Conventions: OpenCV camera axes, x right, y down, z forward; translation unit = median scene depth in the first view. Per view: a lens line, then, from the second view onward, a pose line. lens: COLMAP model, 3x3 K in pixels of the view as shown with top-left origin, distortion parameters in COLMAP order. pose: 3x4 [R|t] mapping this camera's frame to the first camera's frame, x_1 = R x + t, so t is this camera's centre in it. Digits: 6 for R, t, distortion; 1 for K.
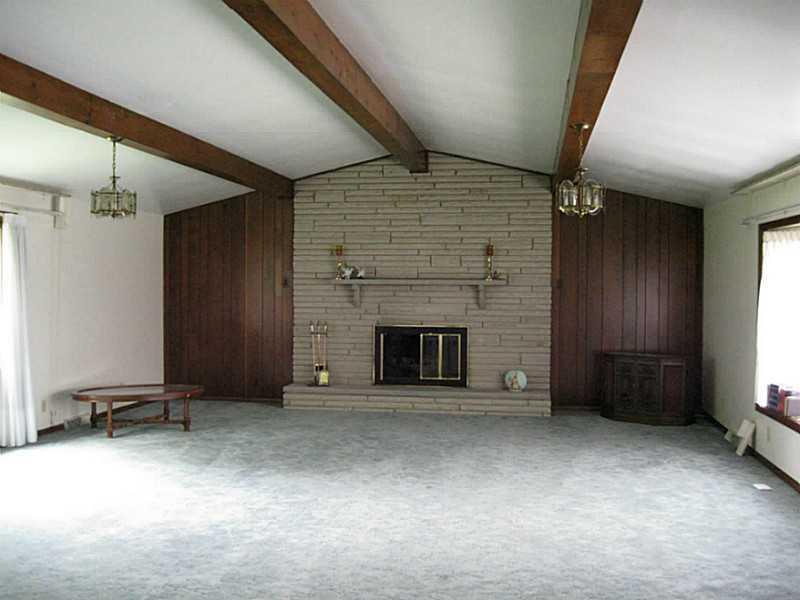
lens RADIAL K [[860.4, 0, 400.0], [0, 860.4, 300.0], [0, 0, 1]] dist [-0.109745, 0.000141]
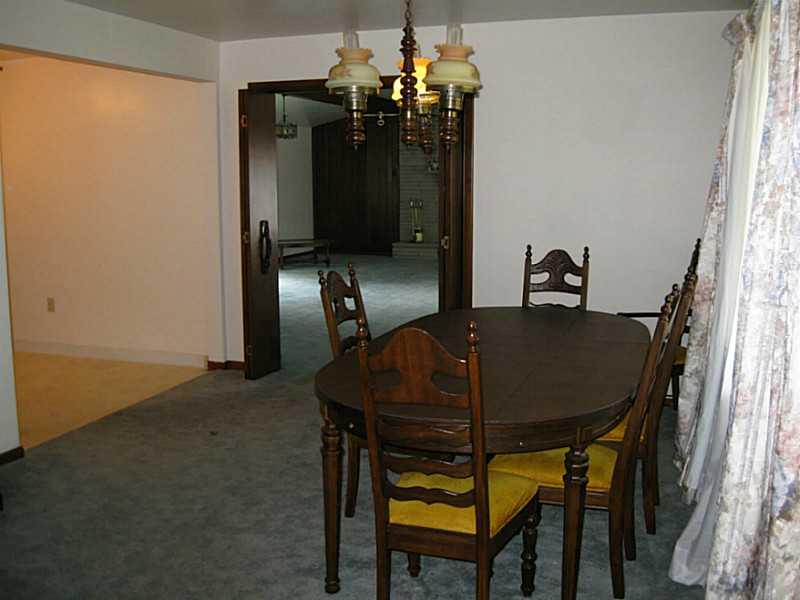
lens RADIAL K [[860.4, 0, 400.0], [0, 860.4, 300.0], [0, 0, 1]] dist [-0.109745, 0.000141]
pose [[0.985870, 0.013154, -0.166996, 0.127210], [0.008588, 0.991632, 0.128807, 0.006344], [0.167293, -0.128421, 0.977508, -0.469053]]
